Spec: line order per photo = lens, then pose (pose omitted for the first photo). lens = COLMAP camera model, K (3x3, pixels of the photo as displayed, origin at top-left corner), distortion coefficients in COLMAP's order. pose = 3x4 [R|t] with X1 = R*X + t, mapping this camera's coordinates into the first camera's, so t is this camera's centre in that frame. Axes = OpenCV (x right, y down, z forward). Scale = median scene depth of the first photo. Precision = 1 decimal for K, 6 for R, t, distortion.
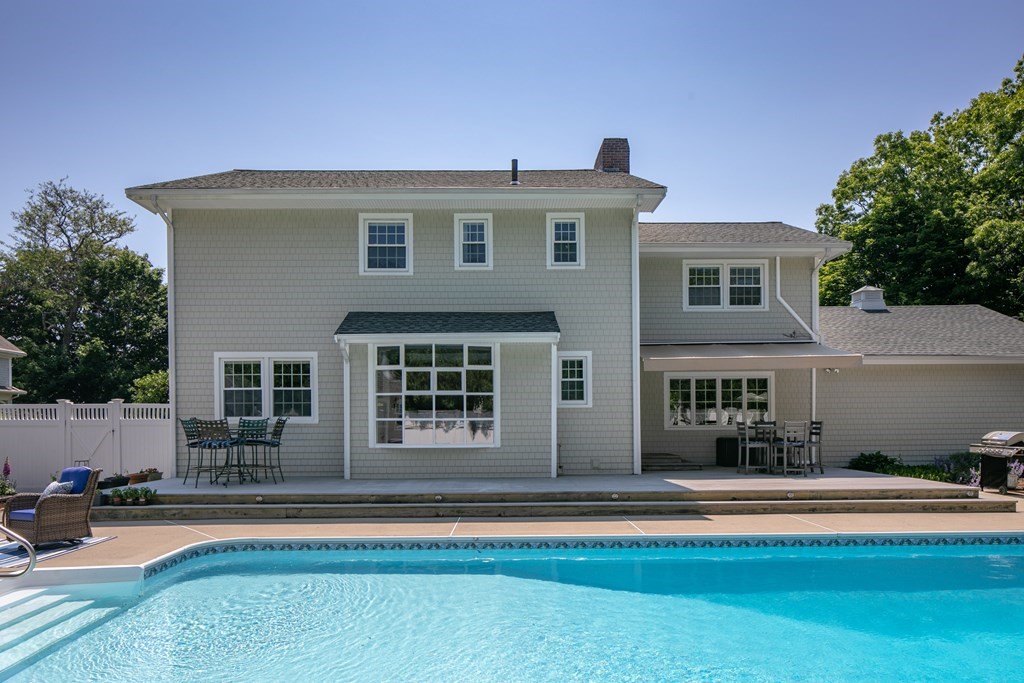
lens RADIAL K [[690.1, 0, 514.0], [0, 690.1, 421.9], [0, 0, 1]] dist [-0.006334, -0.000058]
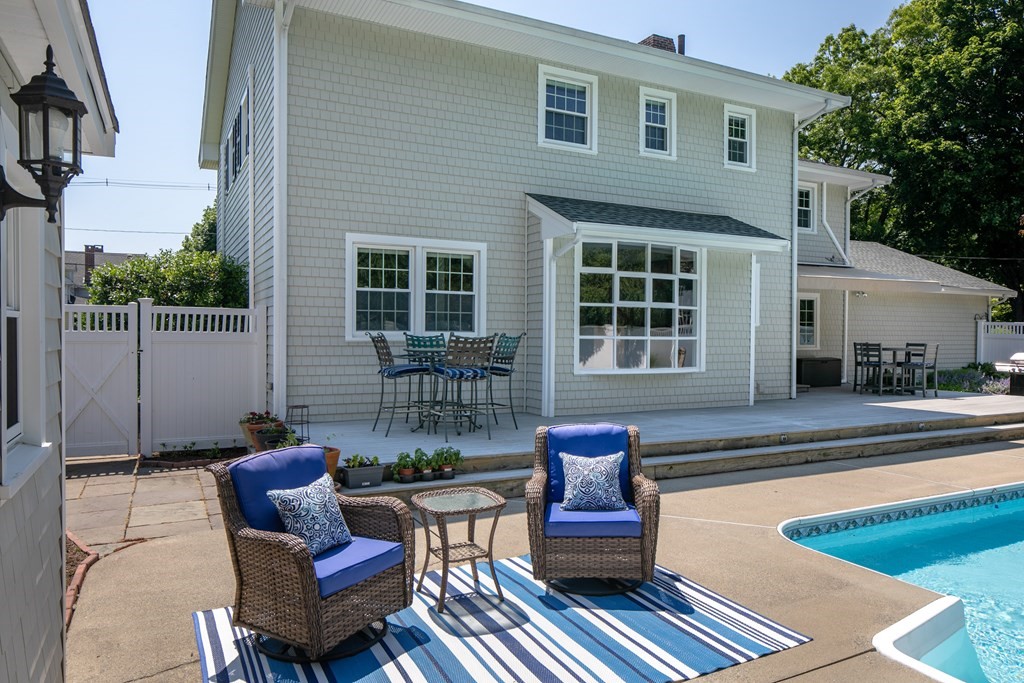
lens RADIAL K [[686.4, 0, 512.0], [0, 686.4, 341.5], [0, 0, 1]] dist [-0.009981, -0.003738]
pose [[0.900259, 0.008138, 0.435279, -0.574925], [-0.011226, 0.999927, 0.004523, -0.001371], [-0.435210, -0.008959, 0.900284, 0.333721]]
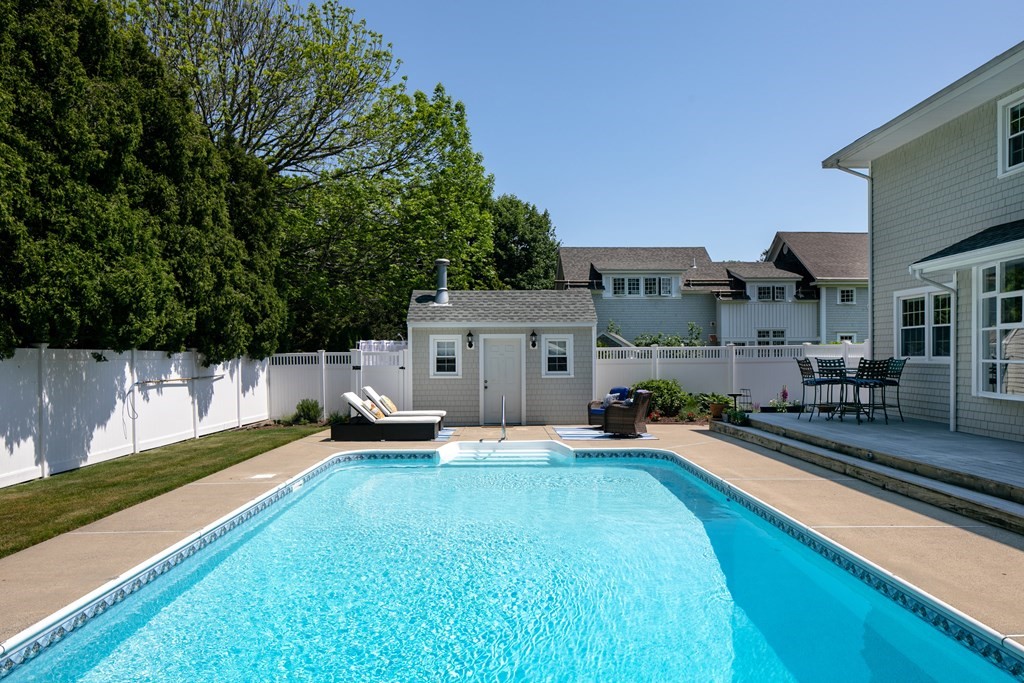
lens RADIAL K [[694.1, 0, 506.6], [0, 694.1, 358.2], [0, 0, 1]] dist [-0.007390, 0.000846]
pose [[-0.005765, 0.009652, -0.999937, 0.579265], [-0.001718, 0.999952, 0.009663, -0.012816], [0.999982, 0.001773, -0.005748, 0.437448]]
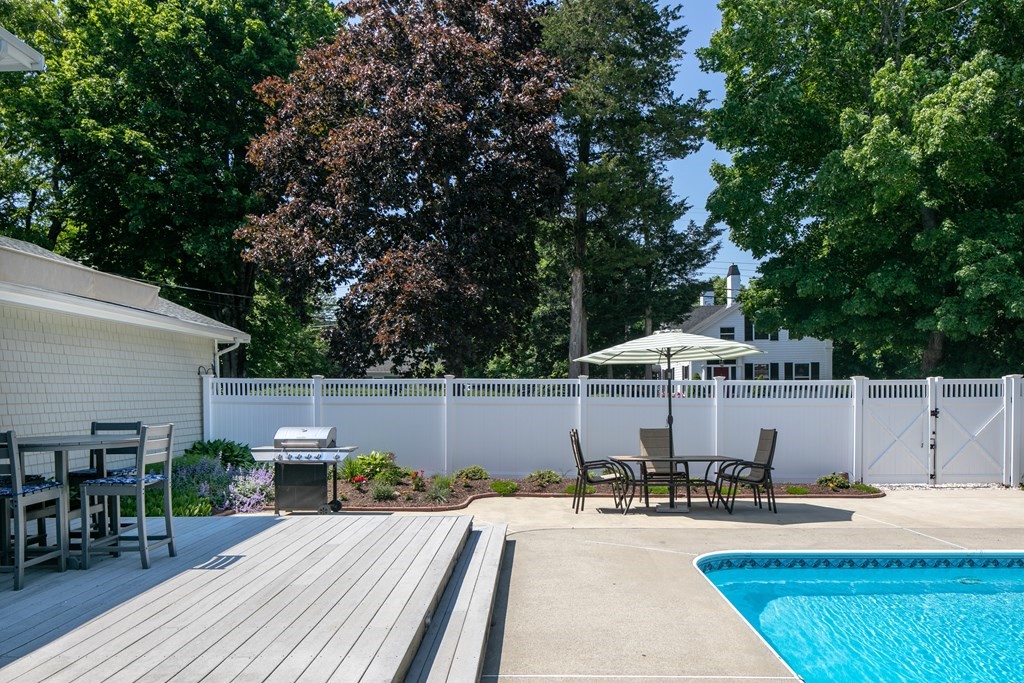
lens RADIAL K [[690.1, 0, 514.0], [0, 690.1, 421.9], [0, 0, 1]] dist [-0.006334, -0.000058]
pose [[0.047913, -0.031748, 0.998347, 0.021514], [0.012263, 0.999438, 0.031194, -0.011599], [-0.998776, 0.010748, 0.048276, 0.738640]]
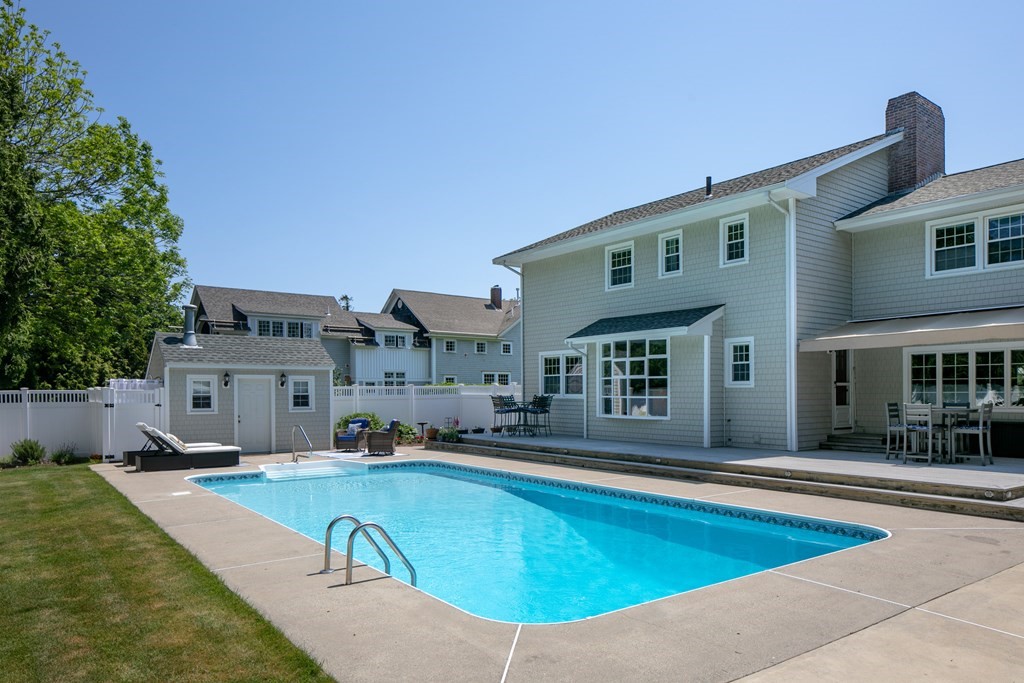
lens RADIAL K [[695.0, 0, 510.8], [0, 695.0, 392.2], [0, 0, 1]] dist [-0.005446, -0.000071]
pose [[0.582442, 0.004589, -0.812860, 0.796629], [-0.004876, 0.999986, 0.002151, -0.013899], [0.812858, 0.002710, 0.582456, 0.036715]]
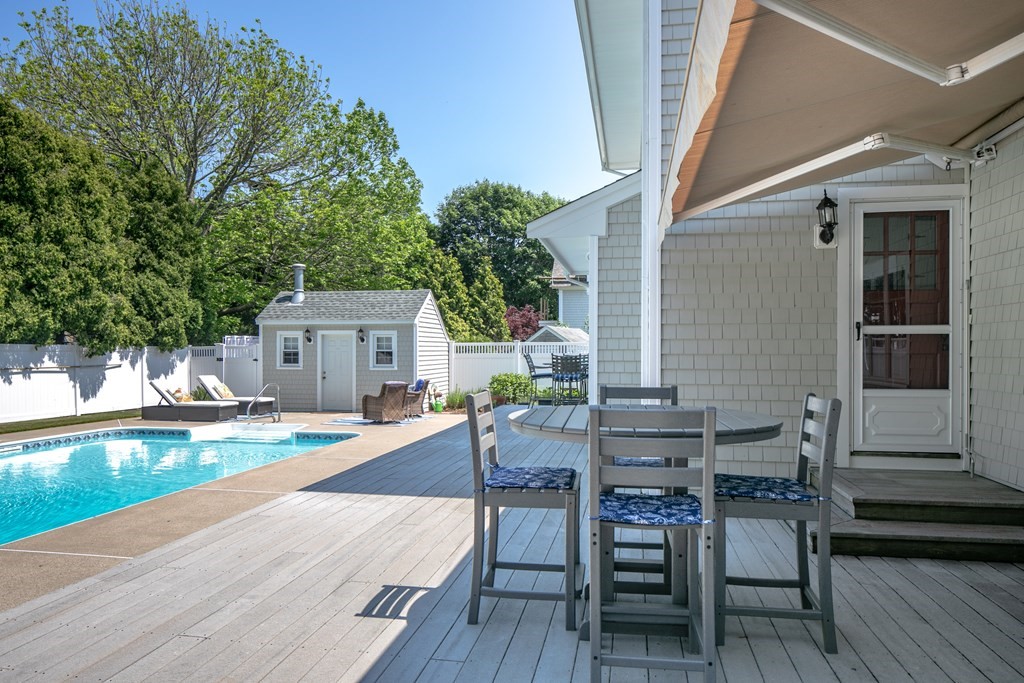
lens RADIAL K [[694.1, 0, 506.6], [0, 694.1, 358.2], [0, 0, 1]] dist [-0.007390, 0.000846]
pose [[-0.201375, 0.017433, -0.979359, 0.628221], [-0.006763, 0.999793, 0.019188, -0.017217], [0.979491, 0.010488, -0.201215, 1.010475]]
